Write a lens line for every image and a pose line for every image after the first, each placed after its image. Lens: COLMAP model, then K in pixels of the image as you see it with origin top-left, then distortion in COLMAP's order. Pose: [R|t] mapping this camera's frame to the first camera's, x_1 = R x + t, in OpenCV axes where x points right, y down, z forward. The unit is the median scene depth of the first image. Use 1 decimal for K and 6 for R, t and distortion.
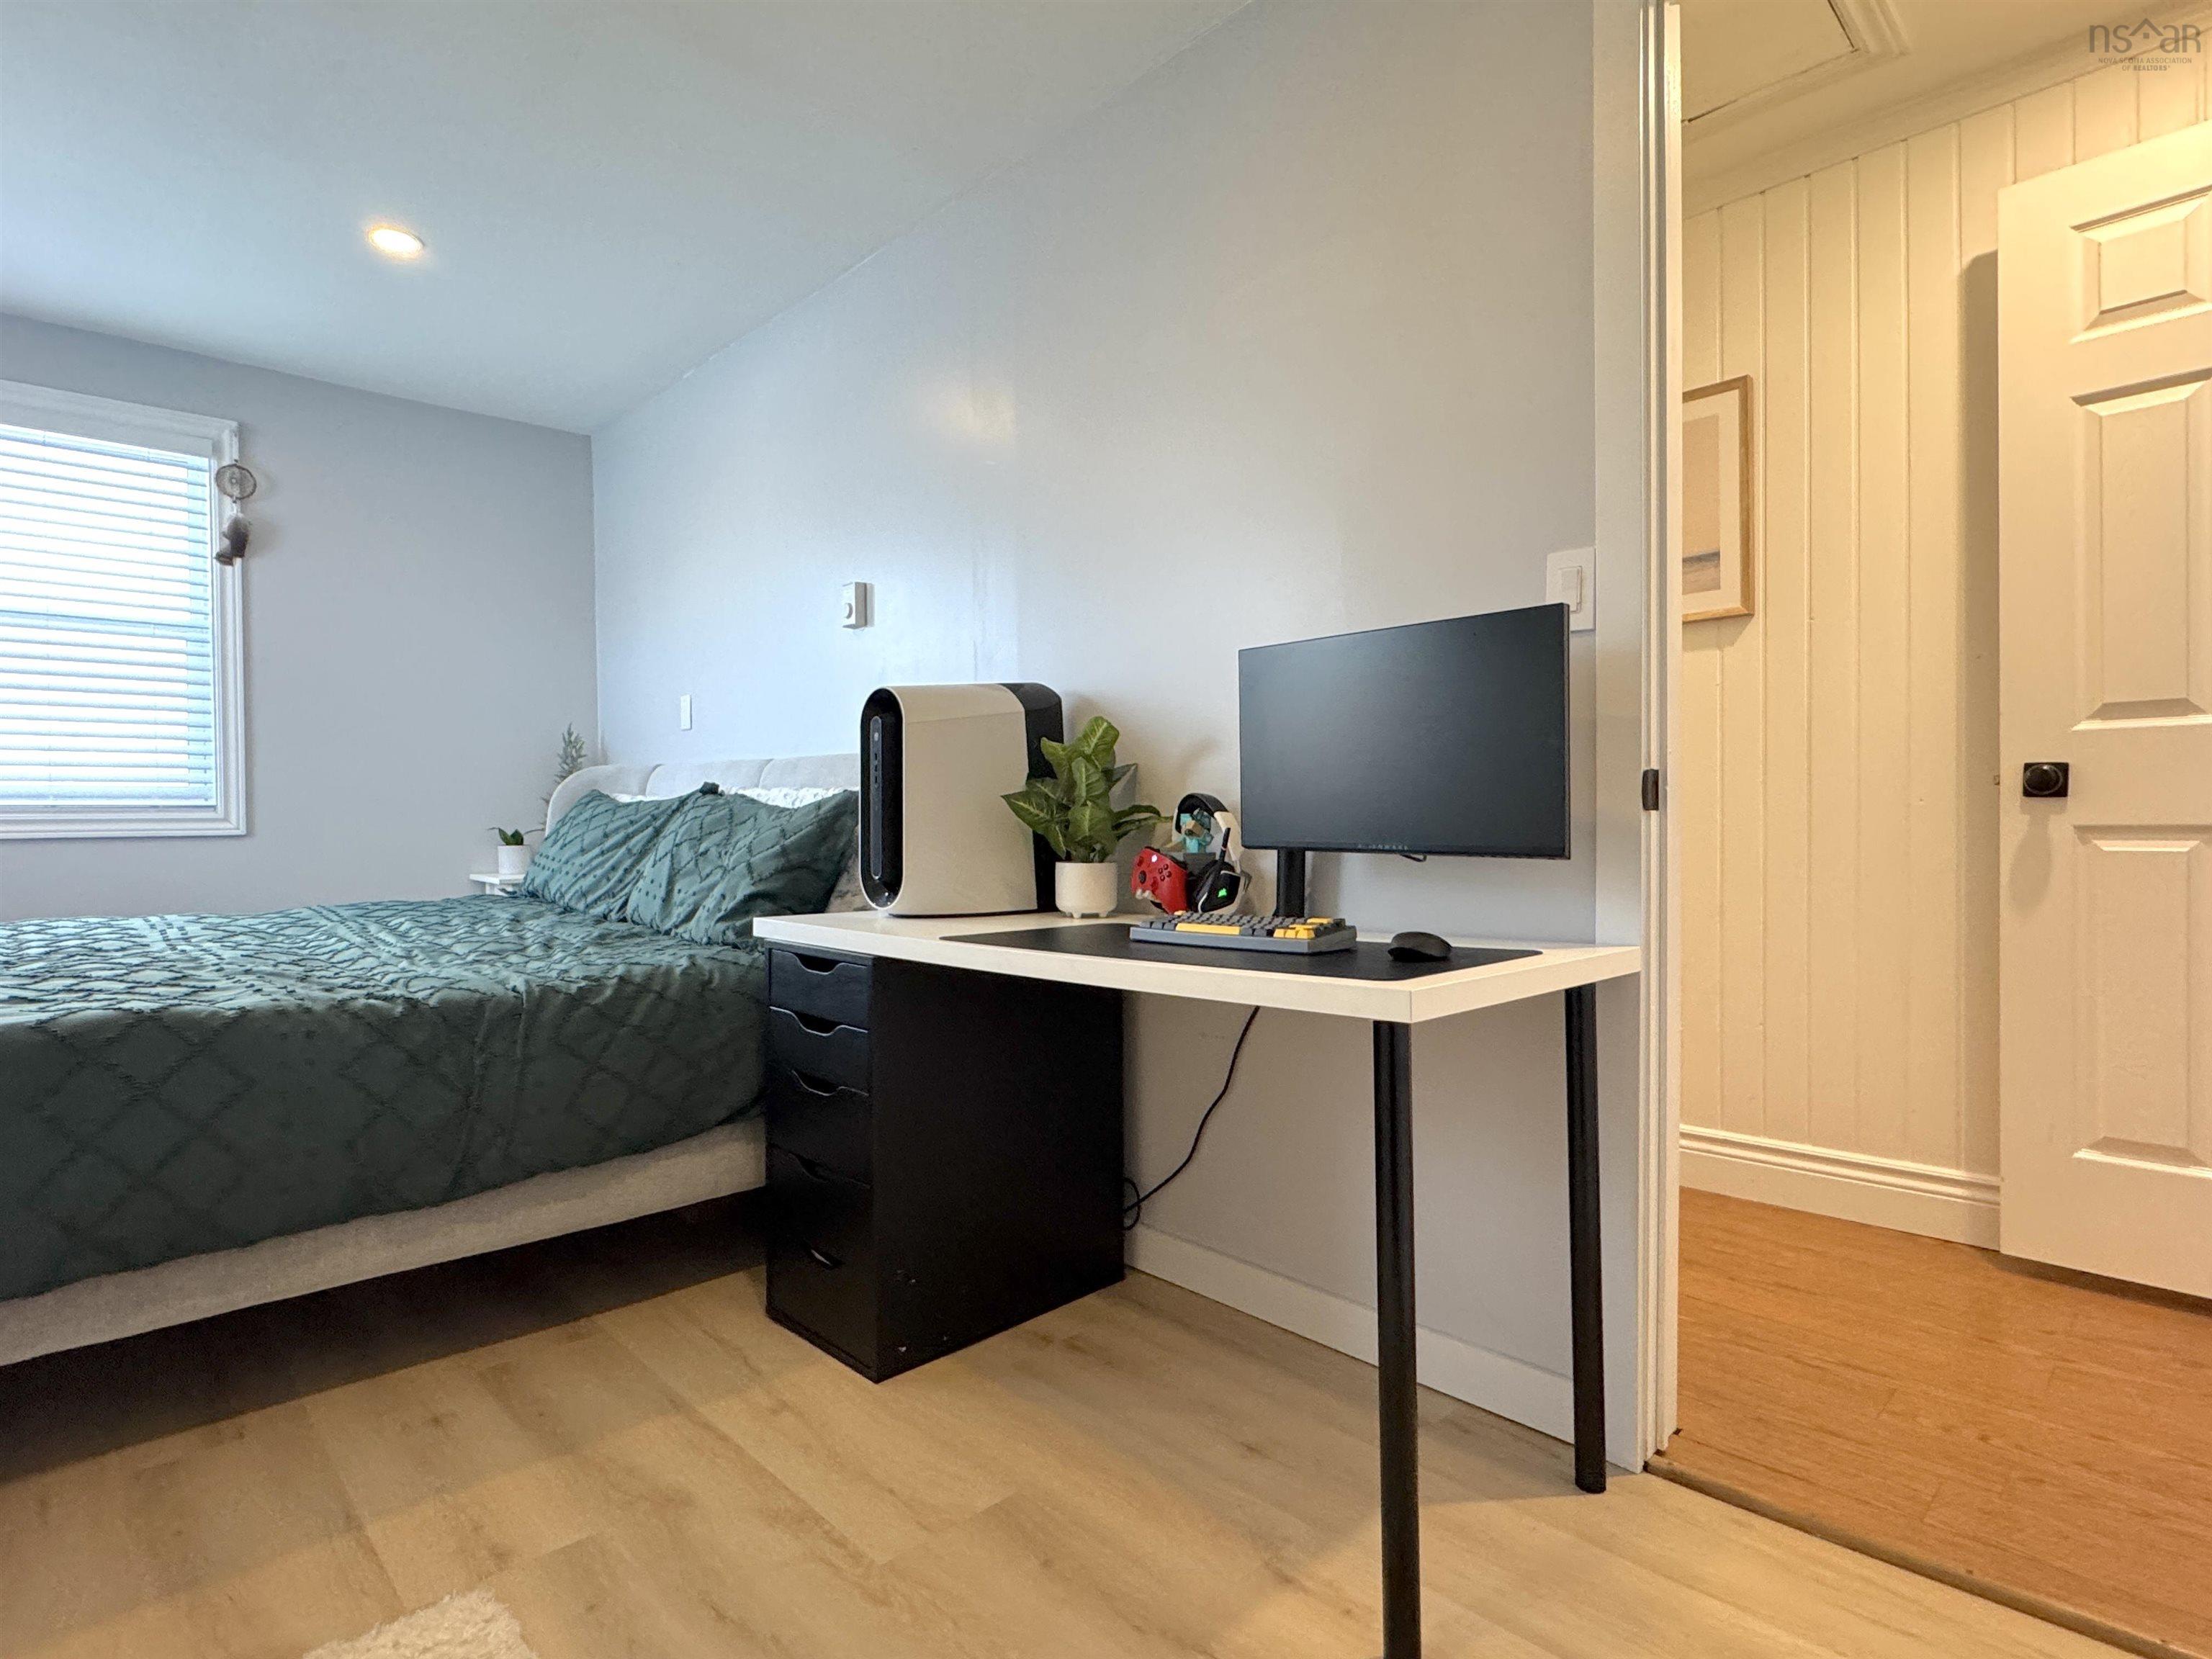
lens RADIAL K [[1121.6, 0, 1093.0], [0, 1121.6, 829.5], [0, 0, 1]] dist [-0.003968, 0.001260]
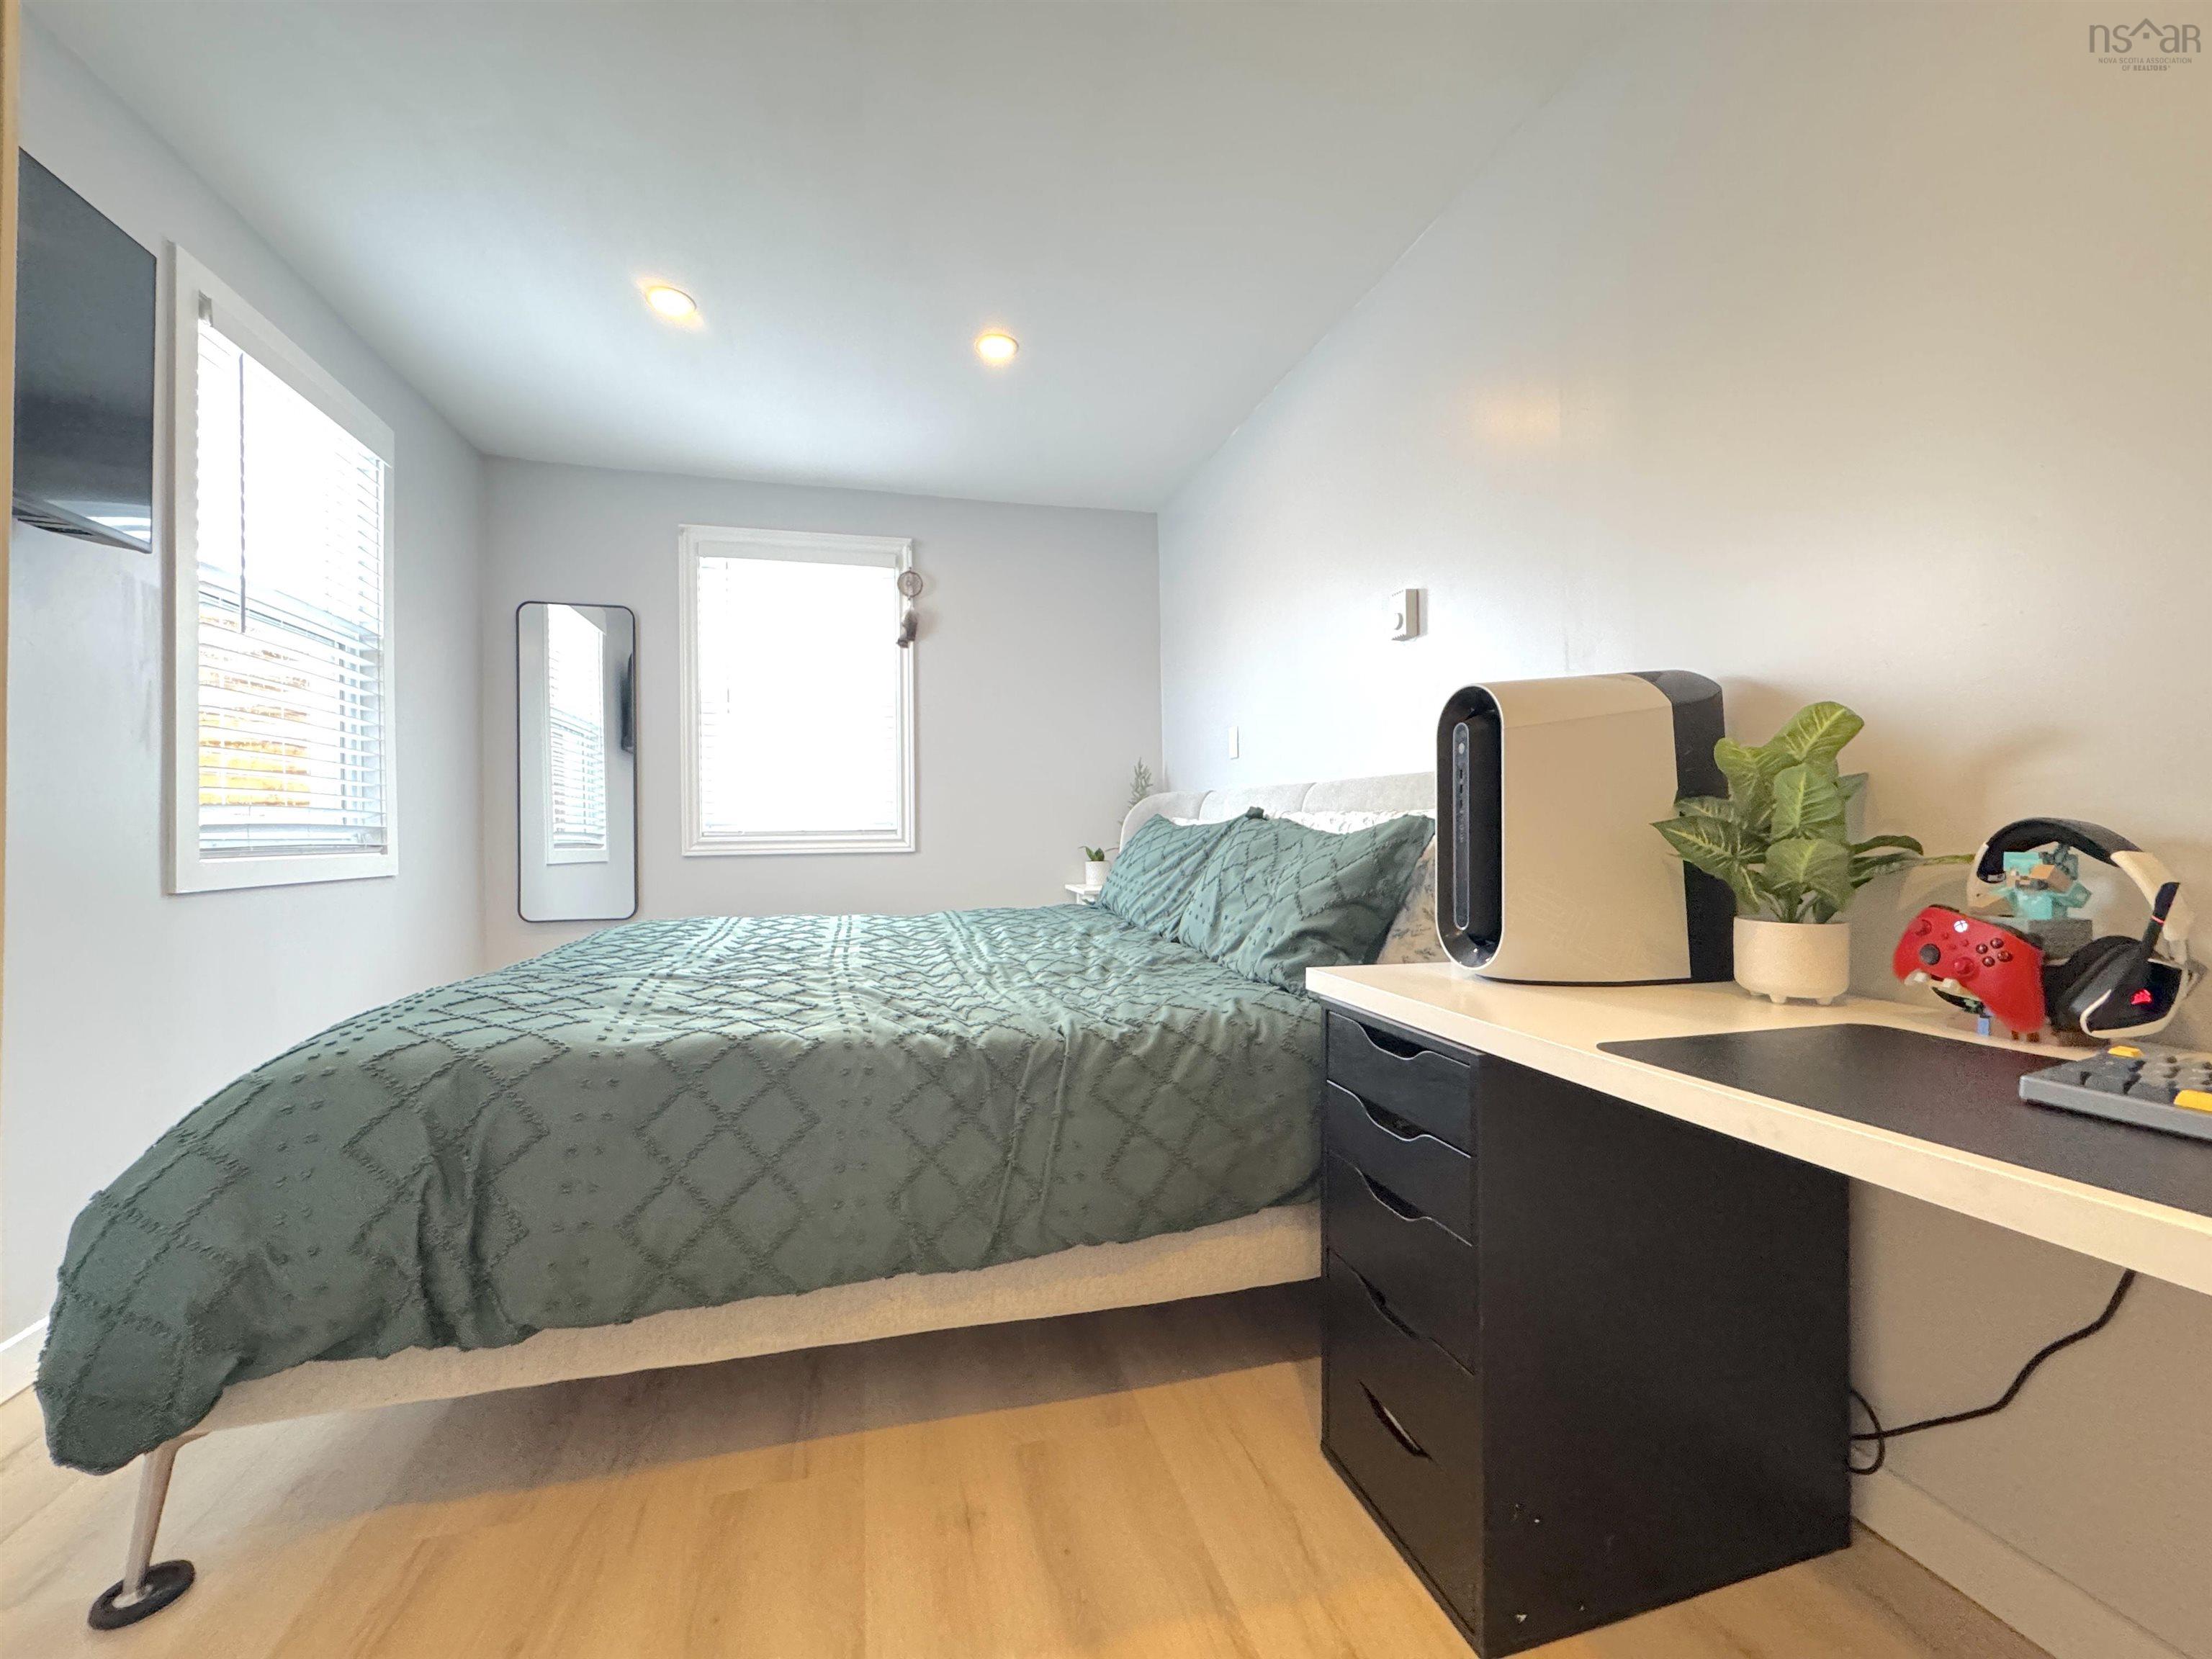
lens RADIAL K [[890.2, 0, 1106.4], [0, 890.2, 823.4], [0, 0, 1]] dist [-0.004416, 0.000268]
pose [[0.881079, -0.005648, -0.472936, -0.117127], [-0.002960, 0.999843, -0.017454, -0.018779], [0.472961, 0.016778, 0.880924, 0.332216]]
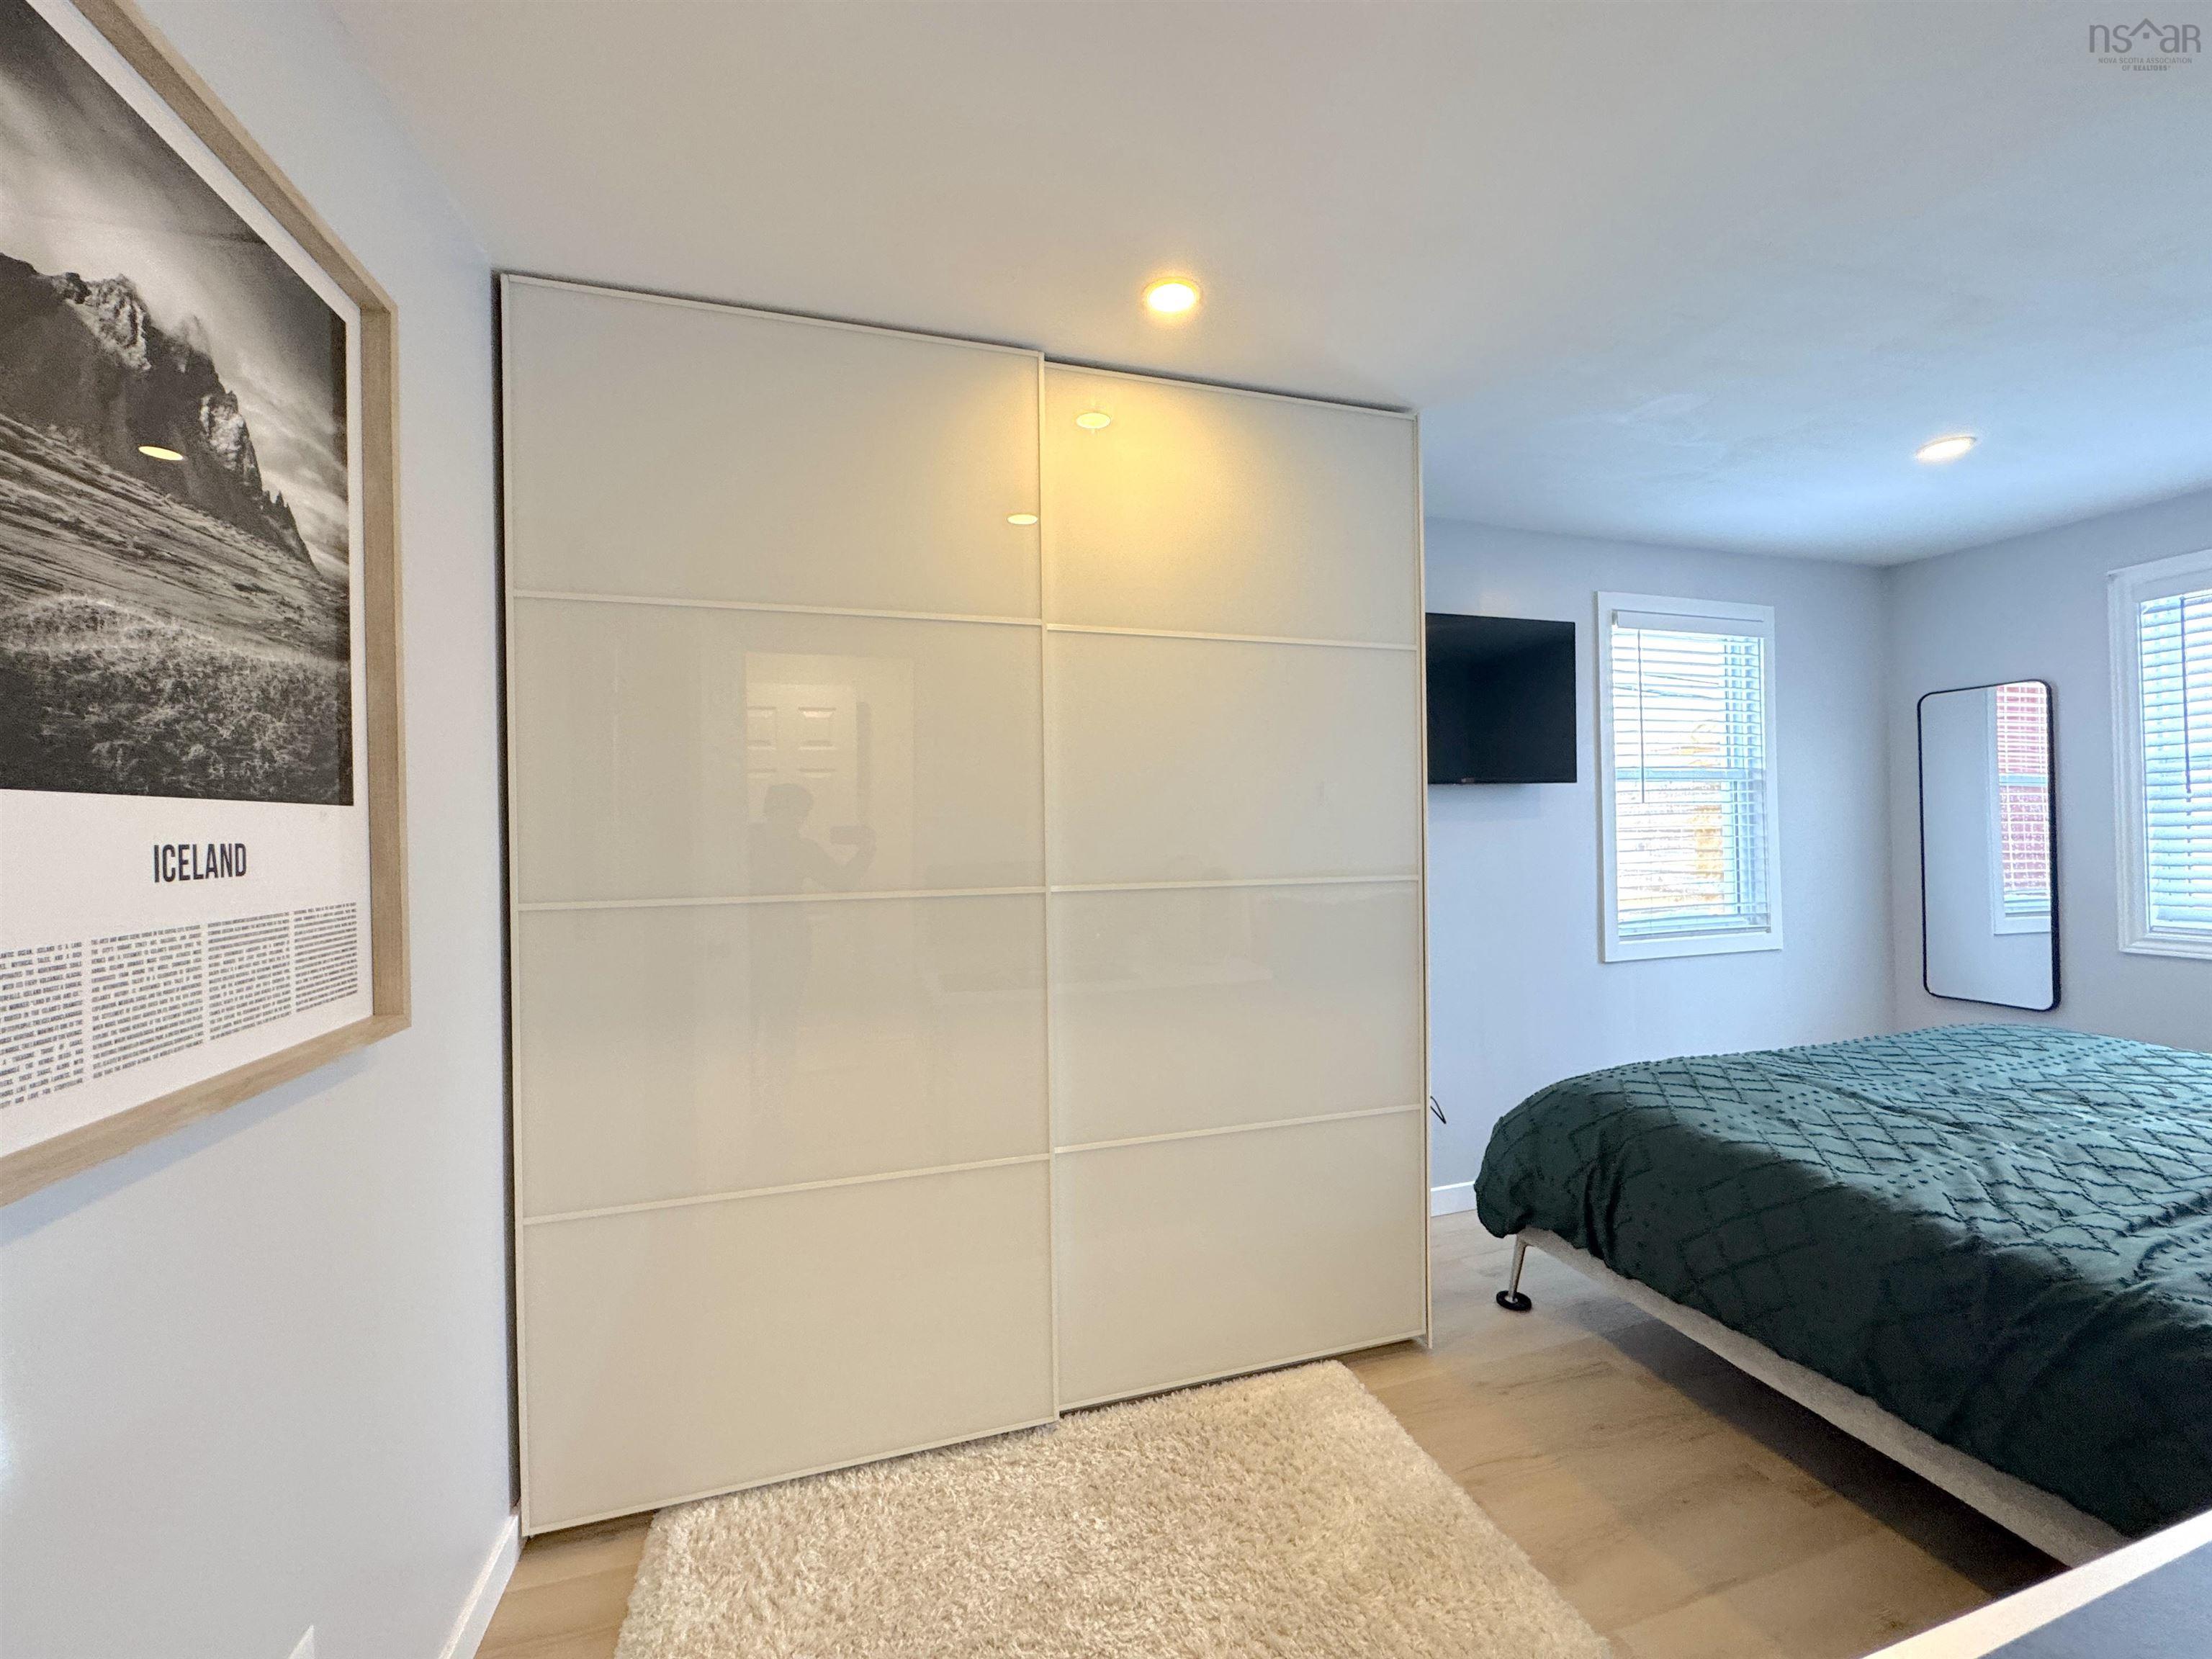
lens RADIAL K [[890.2, 0, 1107.9], [0, 890.2, 820.5], [0, 0, 1]] dist [-0.004416, 0.000268]
pose [[-0.434528, 0.003370, -0.900652, 0.424920], [0.009352, 0.999956, -0.000770, -0.213654], [0.900610, -0.008757, -0.434540, 0.561118]]
